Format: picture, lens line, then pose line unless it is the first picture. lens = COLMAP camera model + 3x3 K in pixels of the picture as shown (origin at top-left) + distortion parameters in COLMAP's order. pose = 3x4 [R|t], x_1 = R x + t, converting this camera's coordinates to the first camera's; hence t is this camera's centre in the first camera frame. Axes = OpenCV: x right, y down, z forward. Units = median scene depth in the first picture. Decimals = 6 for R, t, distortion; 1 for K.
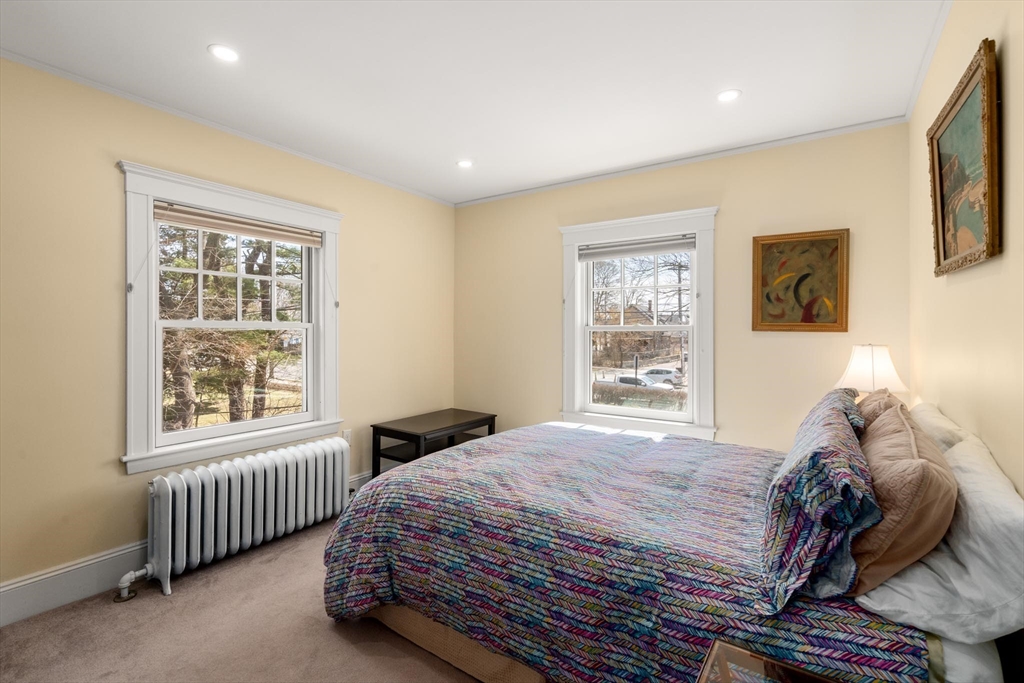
lens RADIAL K [[470.6, 0, 515.1], [0, 470.6, 334.9], [0, 0, 1]] dist [0.002723, 0.000368]
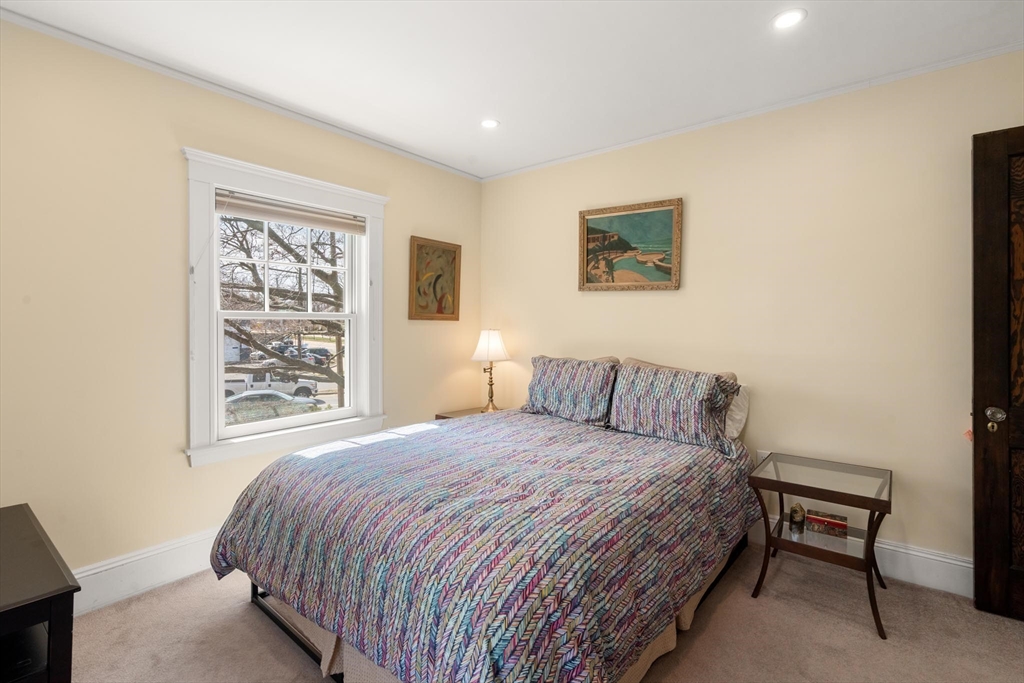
lens RADIAL K [[470.6, 0, 517.4], [0, 470.6, 330.8], [0, 0, 1]] dist [0.002723, 0.000368]
pose [[0.089679, -0.017690, 0.995814, -0.610141], [0.010487, 0.999804, 0.016817, 0.001247], [-0.995915, 0.008935, 0.089847, 0.682073]]
